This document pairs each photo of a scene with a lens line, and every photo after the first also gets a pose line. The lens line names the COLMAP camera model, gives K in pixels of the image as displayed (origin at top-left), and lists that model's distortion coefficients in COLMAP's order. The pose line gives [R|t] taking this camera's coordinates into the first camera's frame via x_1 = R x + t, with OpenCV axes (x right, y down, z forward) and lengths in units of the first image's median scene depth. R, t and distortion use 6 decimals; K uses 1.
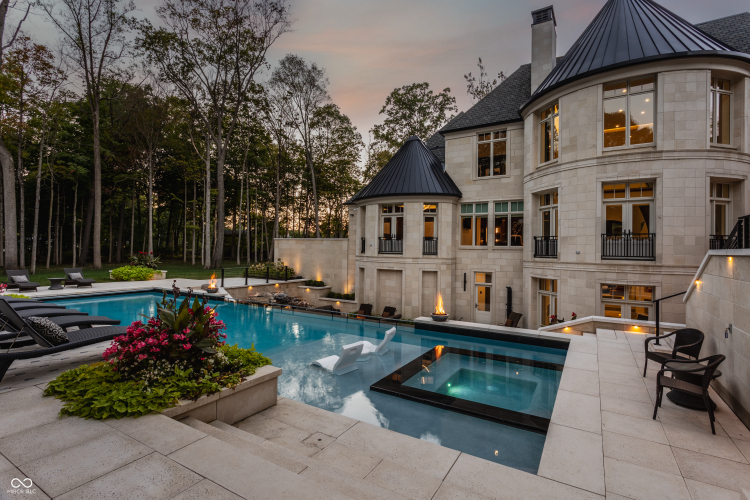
lens RADIAL K [[366.4, 0, 374.0], [0, 366.4, 249.1], [0, 0, 1]] dist [0.002270, 0.000608]
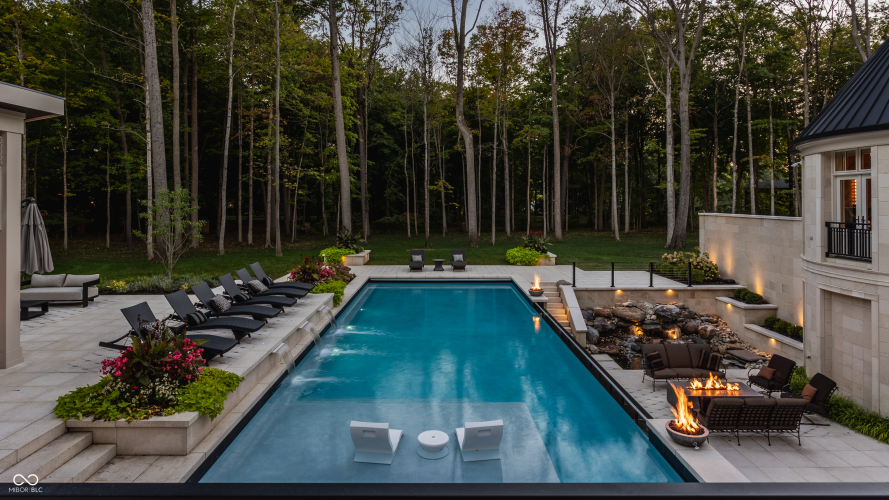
lens RADIAL K [[518.7, 0, 447.1], [0, 518.7, 194.2], [0, 0, 1]] dist [-0.000275, -0.002339]
pose [[0.523696, -0.025976, -0.851509, 0.318919], [0.011093, 0.999658, -0.023673, -0.056447], [0.851833, 0.002952, 0.523805, 0.217916]]
